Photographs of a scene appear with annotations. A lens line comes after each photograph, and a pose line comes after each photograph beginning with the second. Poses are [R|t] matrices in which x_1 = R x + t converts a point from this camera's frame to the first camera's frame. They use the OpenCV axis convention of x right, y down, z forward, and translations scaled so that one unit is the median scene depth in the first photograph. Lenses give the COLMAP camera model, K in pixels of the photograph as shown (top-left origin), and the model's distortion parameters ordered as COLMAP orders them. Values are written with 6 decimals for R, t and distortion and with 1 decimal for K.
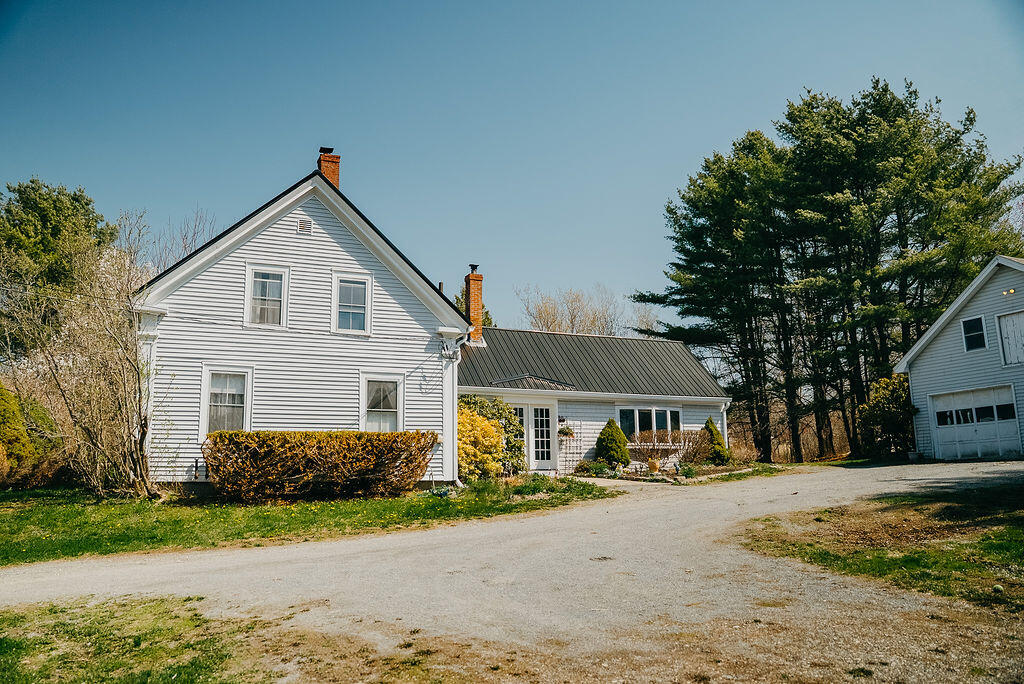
lens RADIAL K [[775.0, 0, 512.0], [0, 775.0, 342.0], [0, 0, 1]] dist [-0.081120, 0.004706]
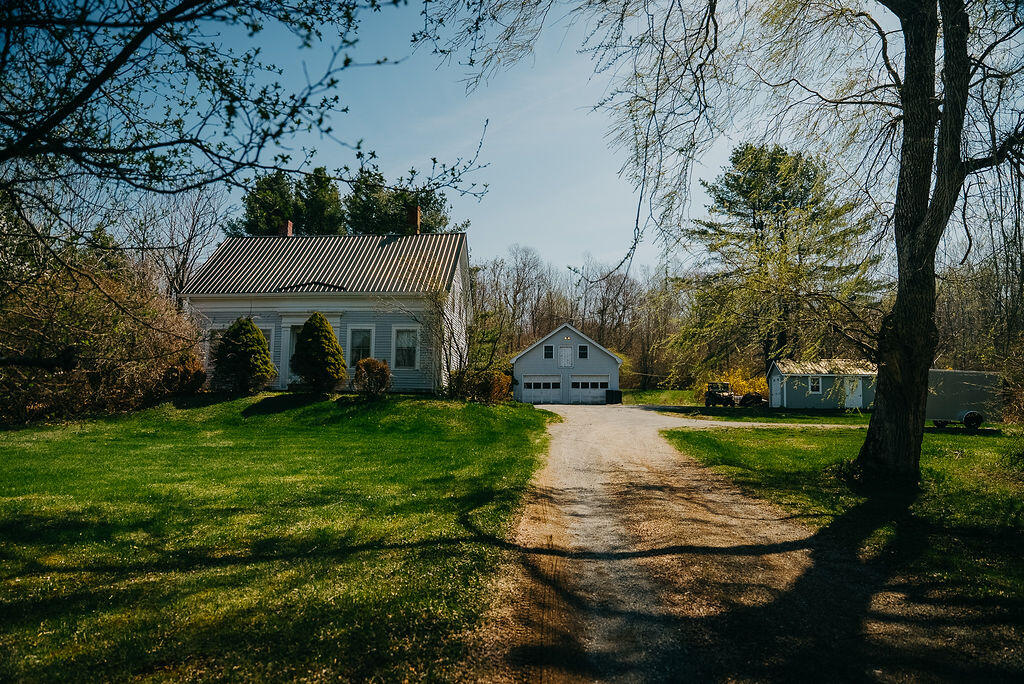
lens RADIAL K [[702.5, 0, 512.0], [0, 702.5, 342.0], [0, 0, 1]] dist [-0.122893, 0.079064]
pose [[0.472352, 0.125607, 0.872414, -1.322217], [-0.177931, 0.983005, -0.045192, 0.075495], [-0.863264, -0.133883, 0.486674, 0.021133]]
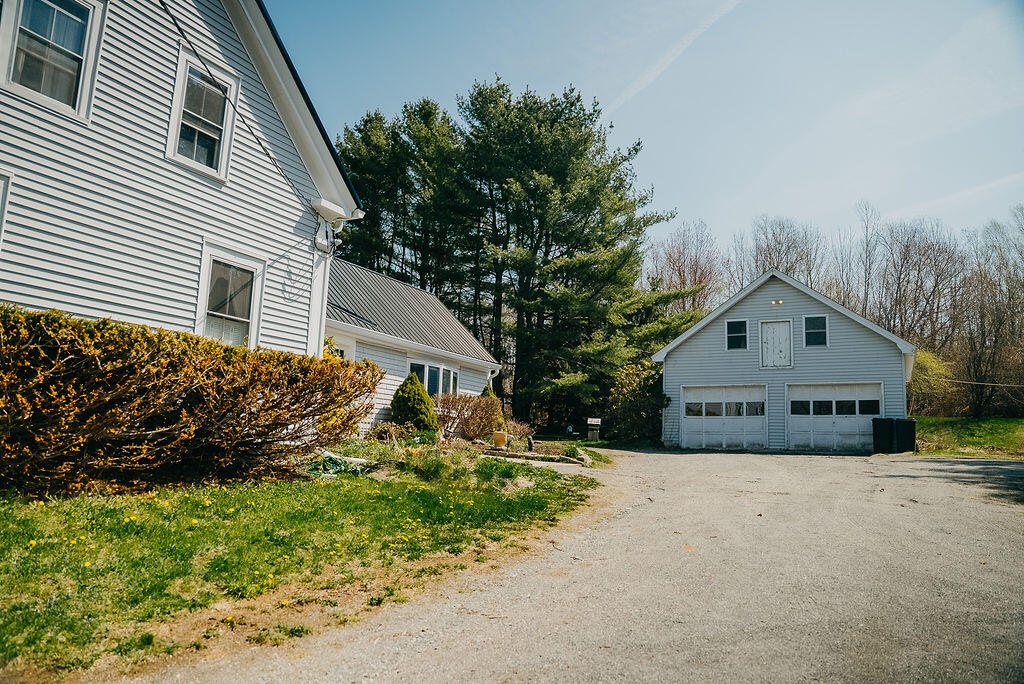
lens RADIAL K [[722.2, 0, 512.0], [0, 722.2, 342.0], [0, 0, 1]] dist [-0.136884, 0.105557]
pose [[0.779364, 0.136271, 0.611574, -0.252489], [-0.160624, 0.986899, -0.015208, 0.063977], [-0.605634, -0.086380, 0.791041, 0.365819]]
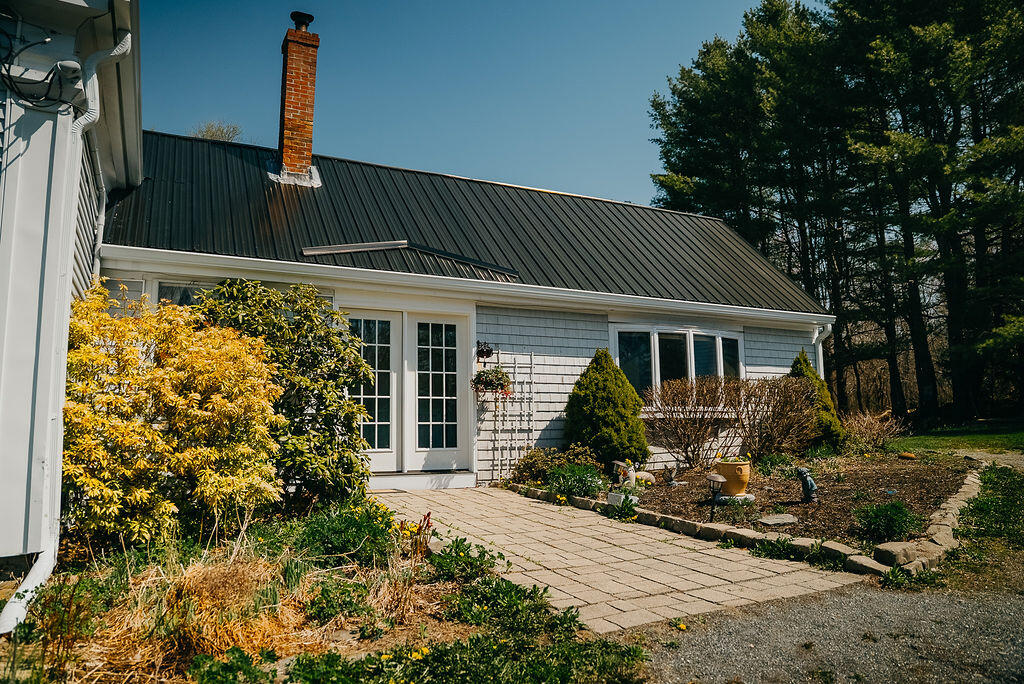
lens RADIAL K [[722.2, 0, 512.0], [0, 722.2, 342.0], [0, 0, 1]] dist [-0.136884, 0.105557]
pose [[0.998987, 0.005499, 0.044669, 0.062138], [-0.007761, 0.998688, 0.050621, 0.076603], [-0.044332, -0.050916, 0.997718, 0.618286]]
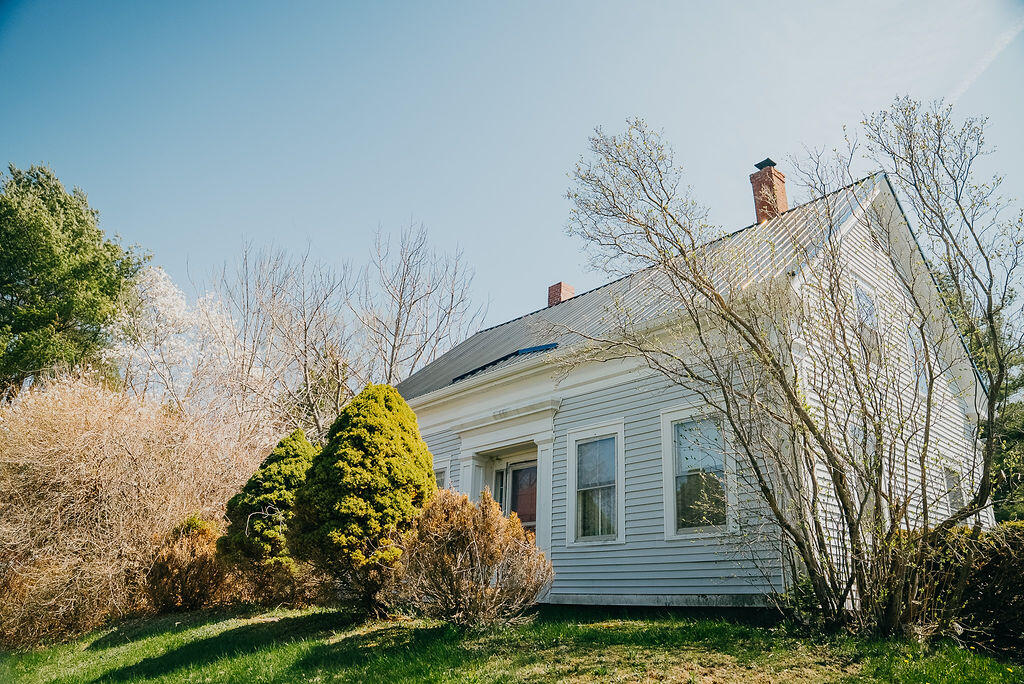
lens RADIAL K [[711.5, 0, 512.0], [0, 711.5, 342.0], [0, 0, 1]] dist [-0.132975, 0.103838]
pose [[0.956870, 0.157314, 0.244237, -0.579668], [-0.107922, 0.973022, -0.203912, 0.085916], [-0.269727, 0.168759, 0.948034, 0.392437]]
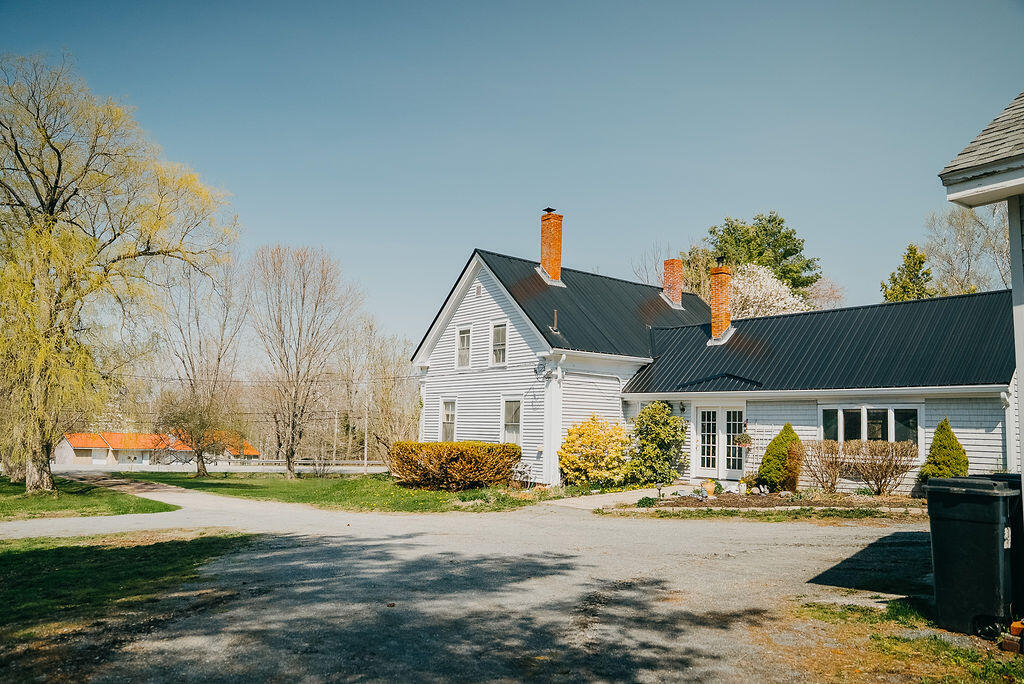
lens RADIAL K [[751.1, 0, 512.0], [0, 751.1, 342.0], [0, 0, 1]] dist [-0.153782, 0.123724]
pose [[0.230555, -0.089465, -0.968938, 0.818525], [0.141688, 0.988238, -0.057533, 0.020461], [0.962688, -0.124022, 0.240520, 0.567185]]
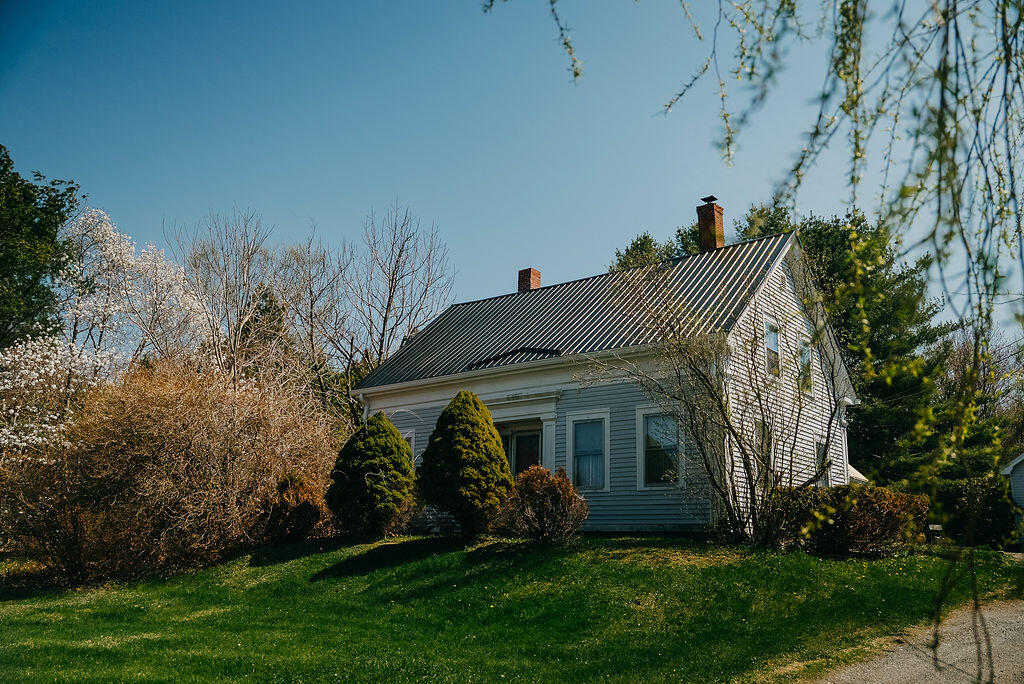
lens RADIAL K [[860.6, 0, 512.0], [0, 860.6, 342.0], [0, 0, 1]] dist [-0.044204, 0.005802]
pose [[0.894616, 0.150441, 0.420748, -0.829327], [-0.119927, 0.987910, -0.098240, 0.062264], [-0.430440, 0.037428, 0.901843, 0.110899]]
